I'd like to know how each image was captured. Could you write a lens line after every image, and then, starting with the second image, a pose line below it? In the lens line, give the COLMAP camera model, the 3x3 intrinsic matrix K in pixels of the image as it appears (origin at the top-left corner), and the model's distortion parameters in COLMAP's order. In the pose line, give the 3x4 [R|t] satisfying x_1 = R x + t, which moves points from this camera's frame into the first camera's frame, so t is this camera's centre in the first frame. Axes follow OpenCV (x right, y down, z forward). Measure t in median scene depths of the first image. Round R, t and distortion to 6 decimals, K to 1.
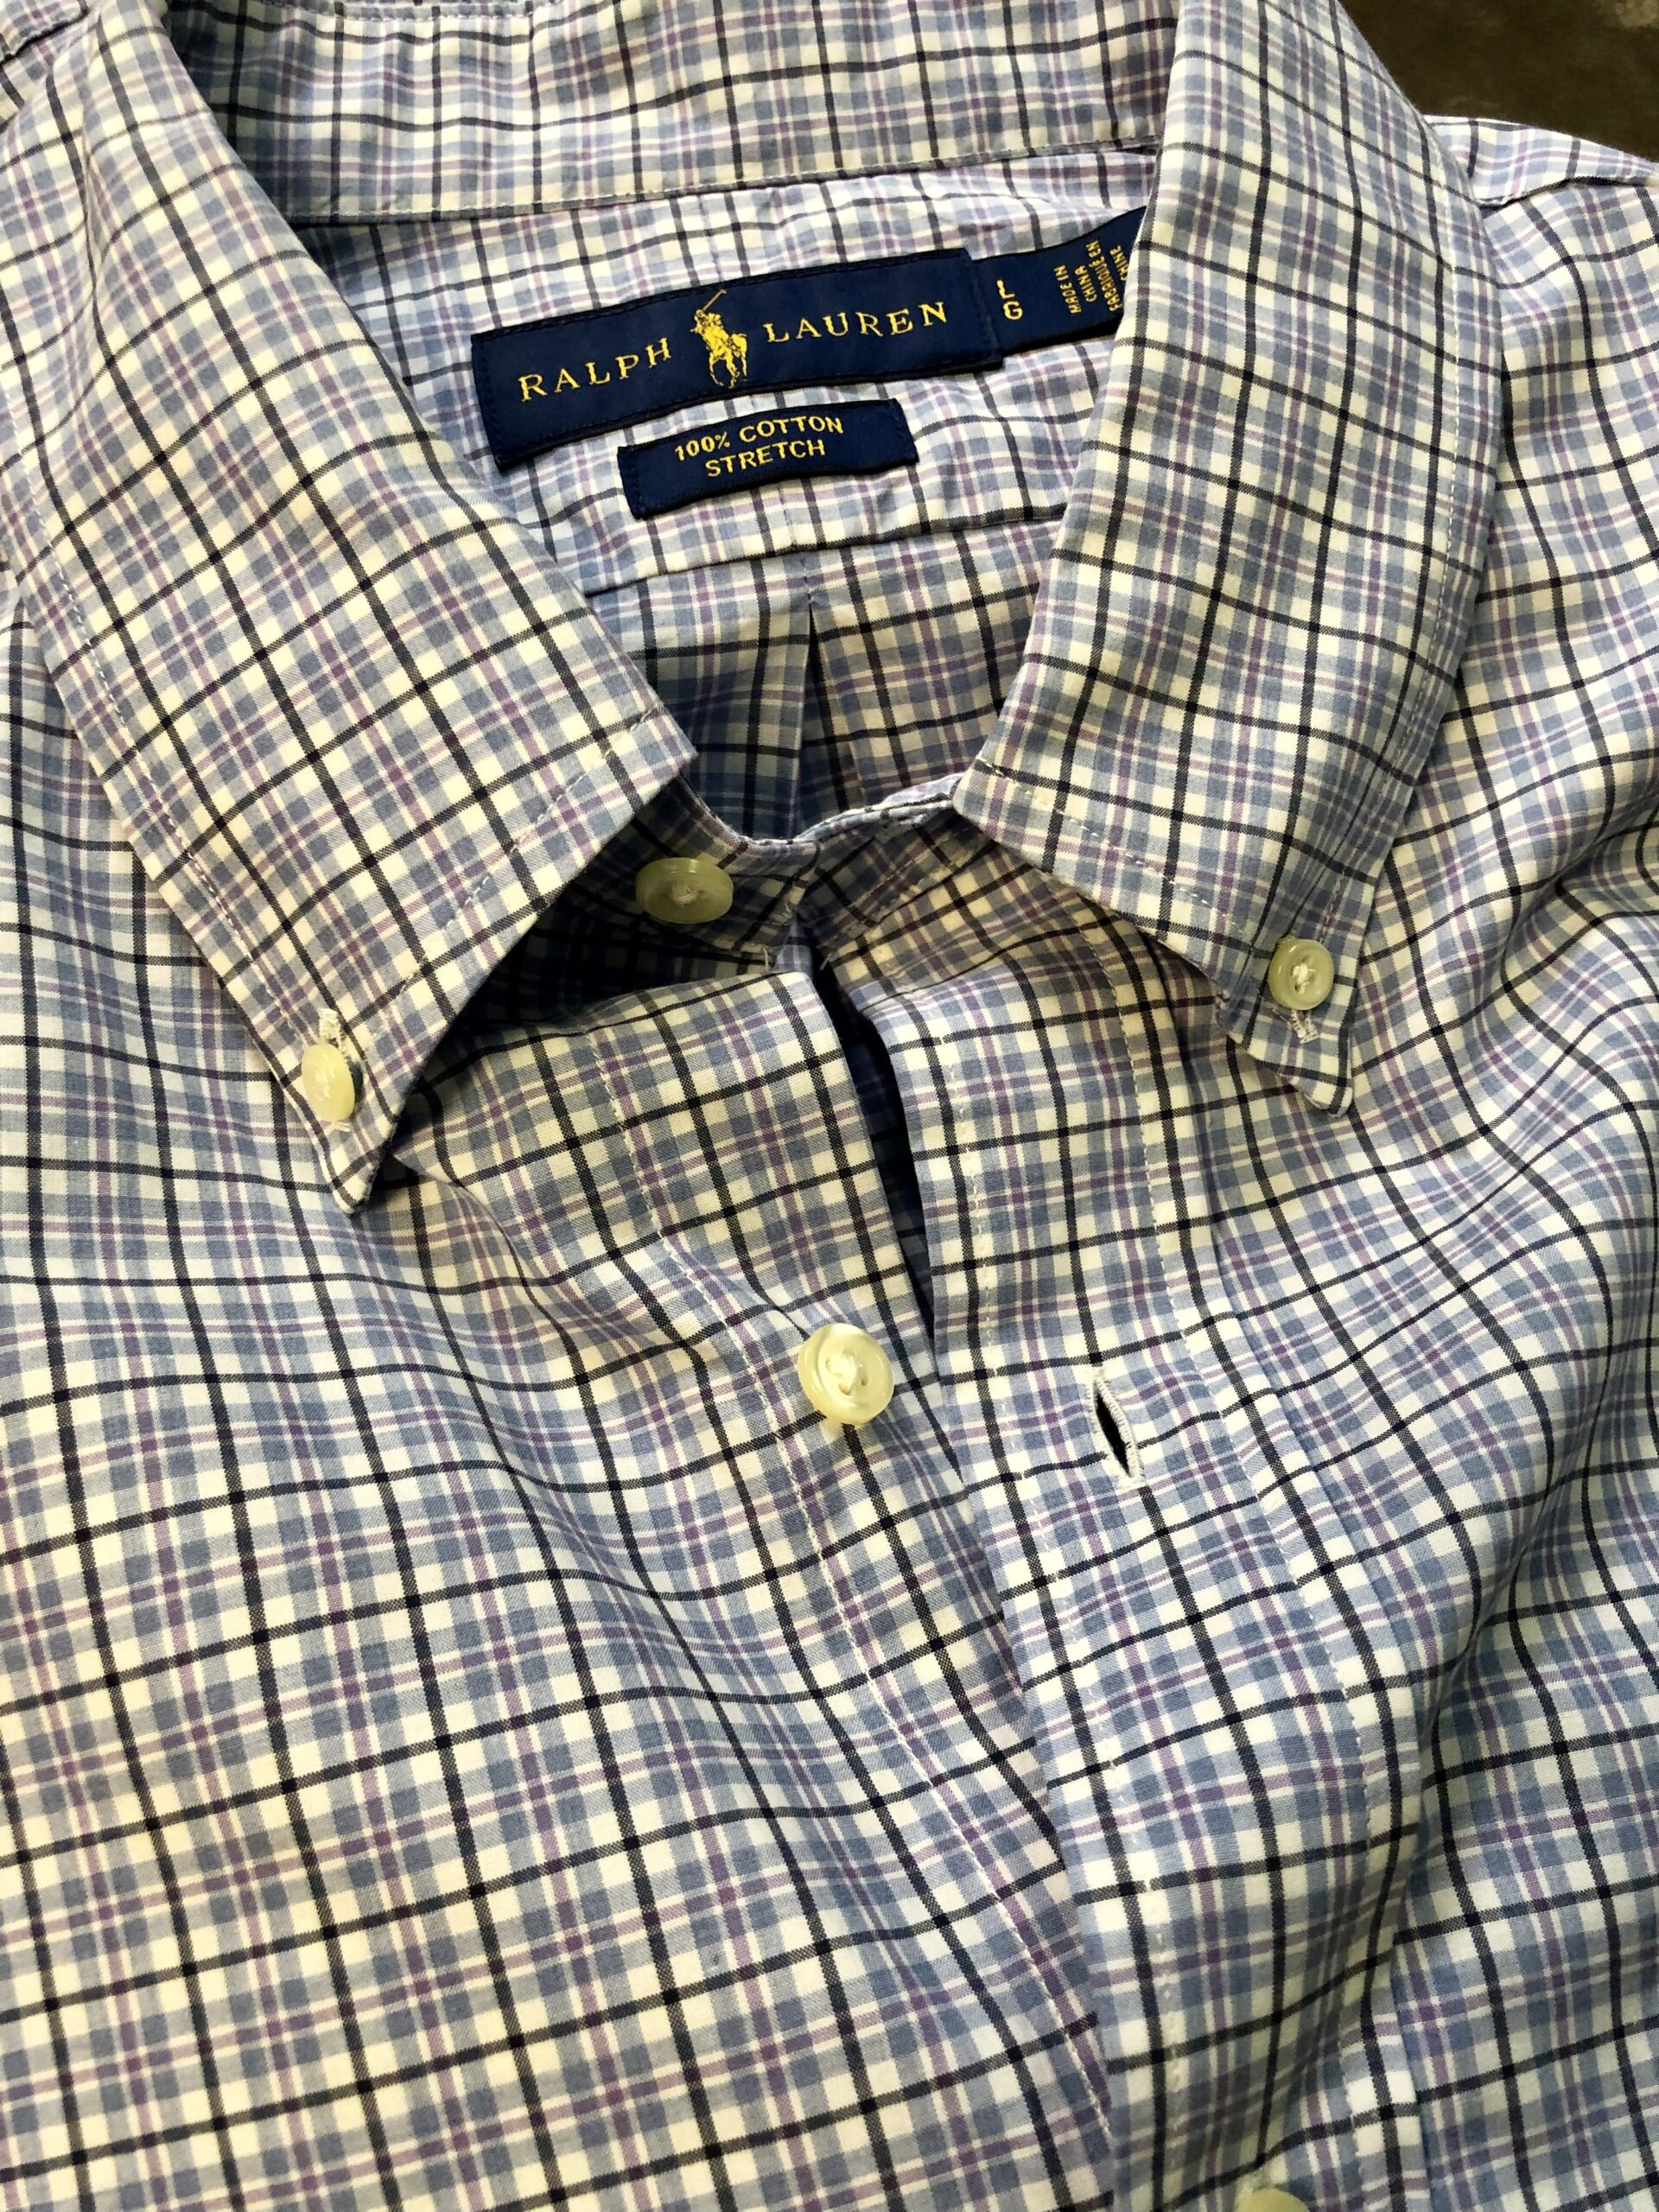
lens RADIAL K [[1789.9, 0, 863.4], [0, 1789.9, 1103.0], [0, 0, 1]] dist [0.064999, -0.140930]
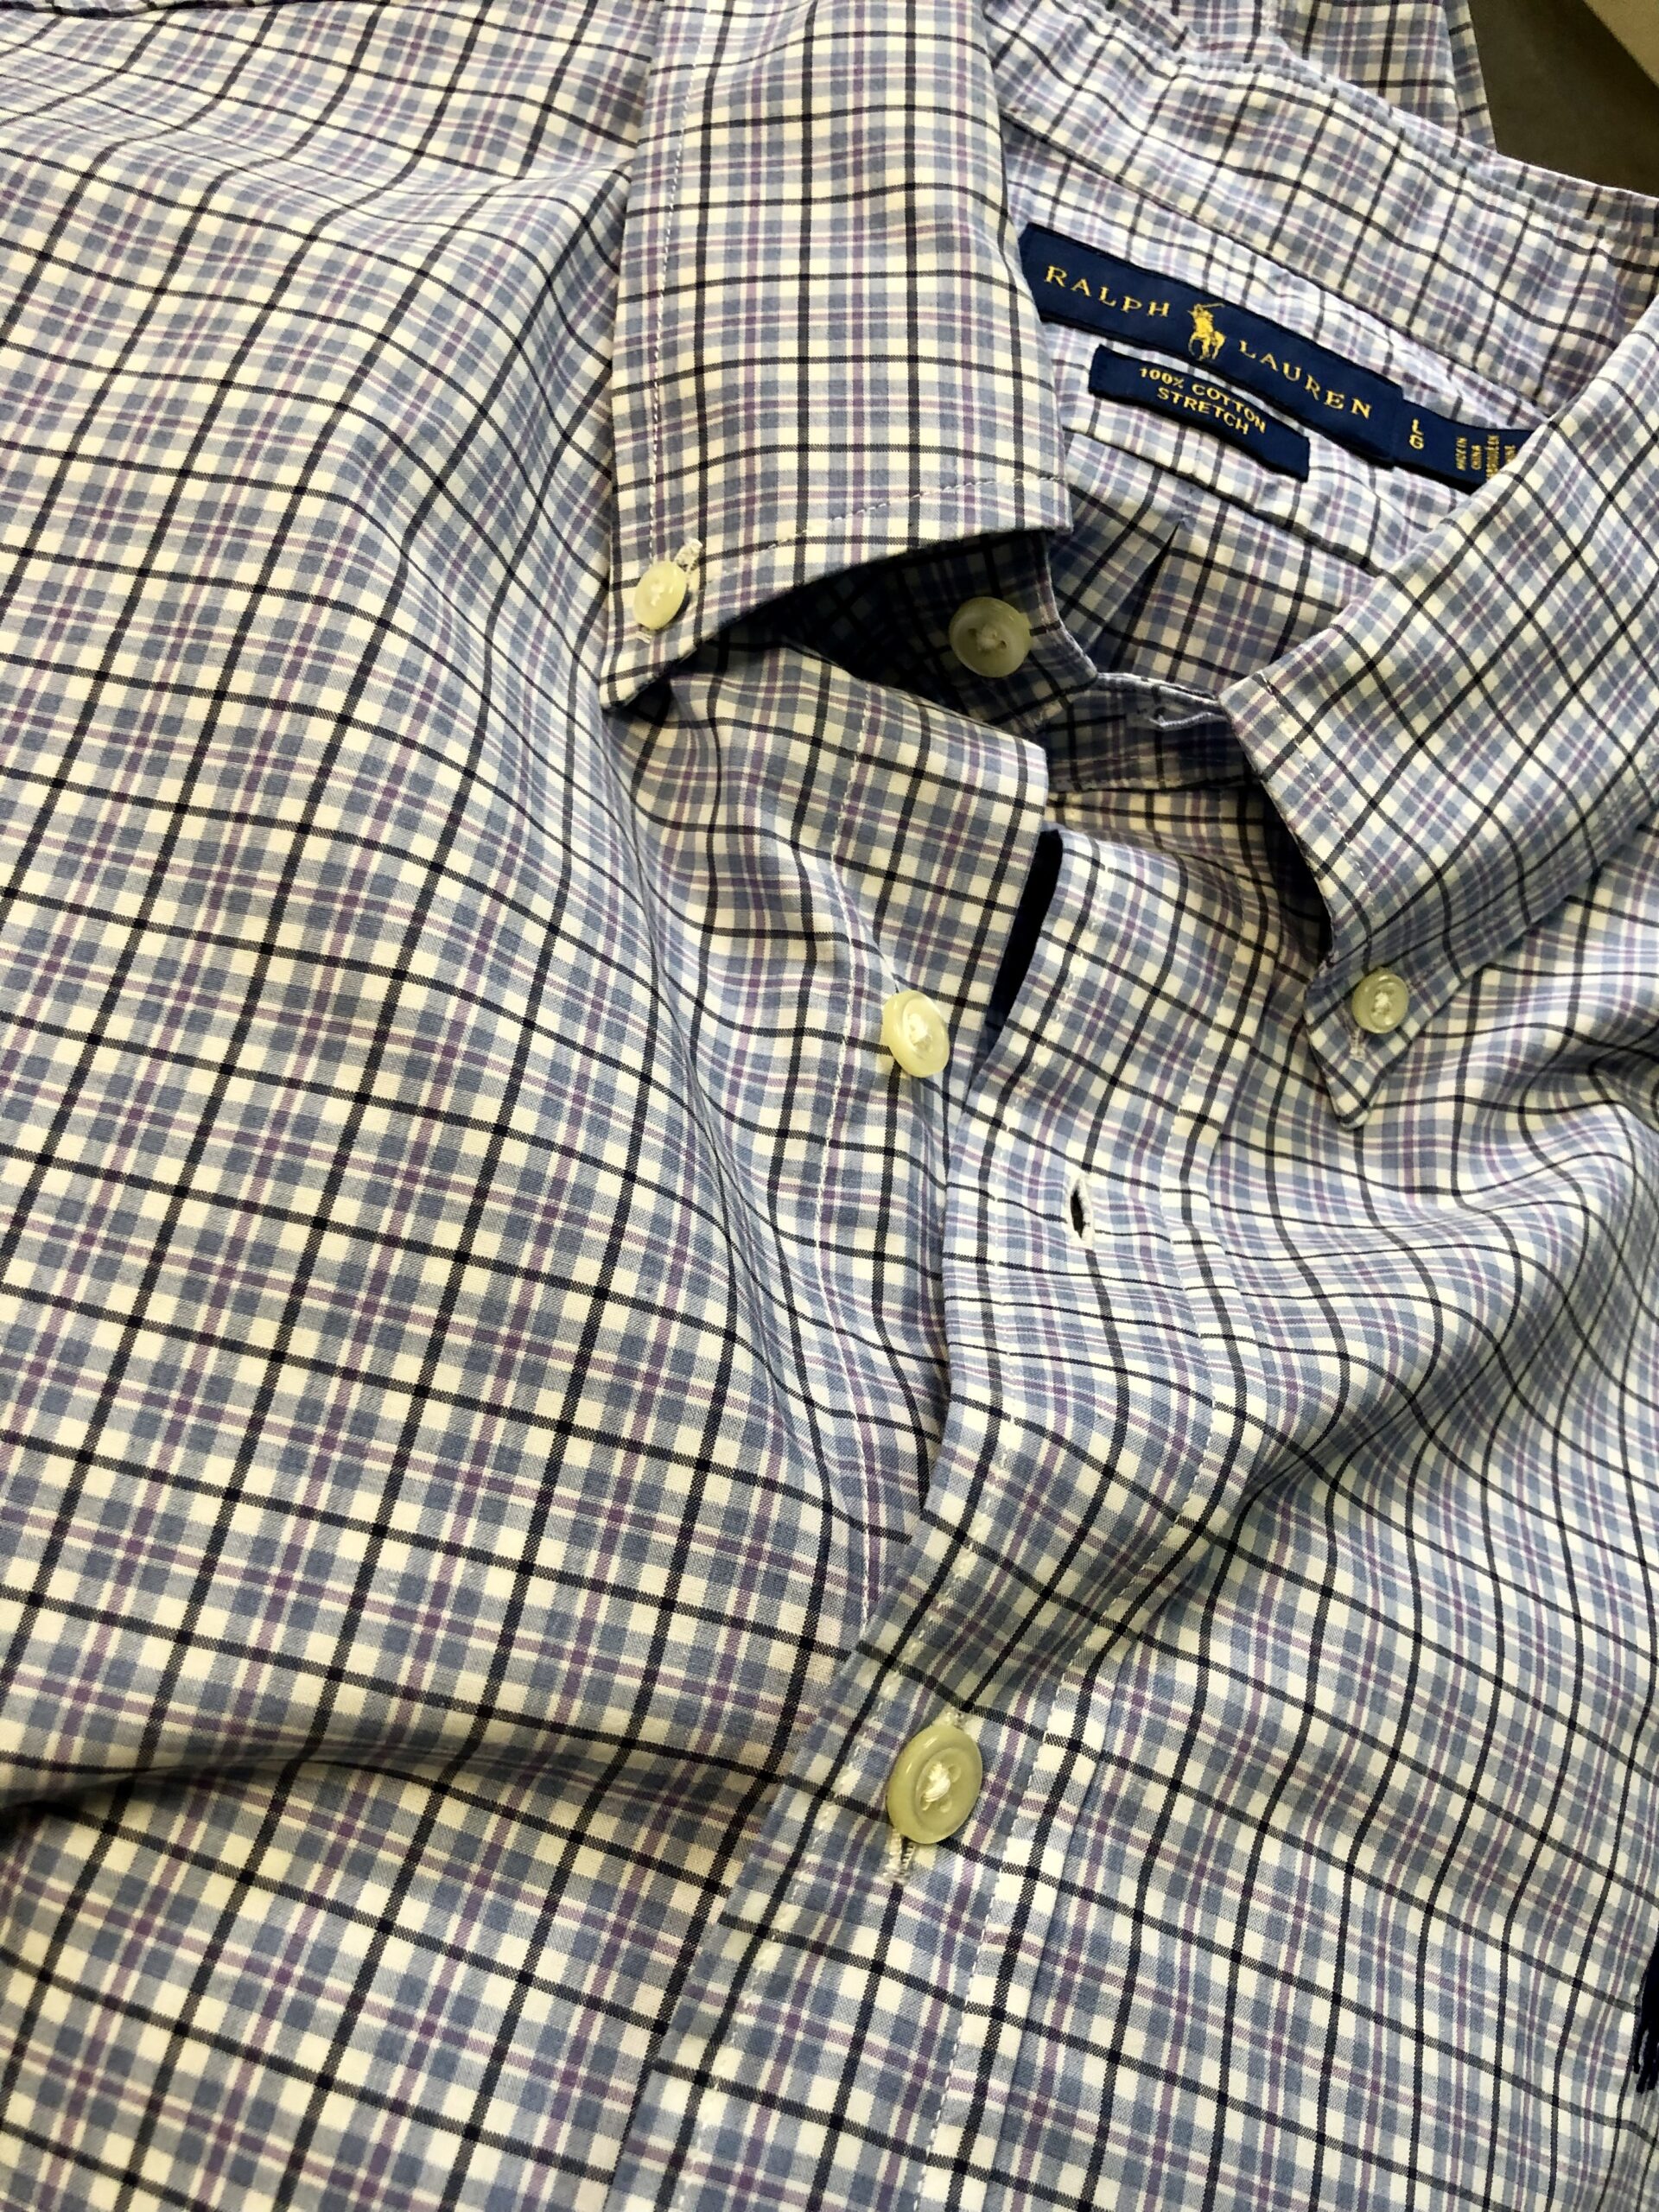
lens RADIAL K [[1787.8, 0, 842.6], [0, 1787.8, 1146.3], [0, 0, 1]] dist [0.039346, -0.074570]
pose [[0.856971, 0.514614, 0.027805, -0.041191], [-0.503021, 0.846965, -0.172105, 0.394292], [-0.112117, 0.133503, 0.984686, -0.098208]]
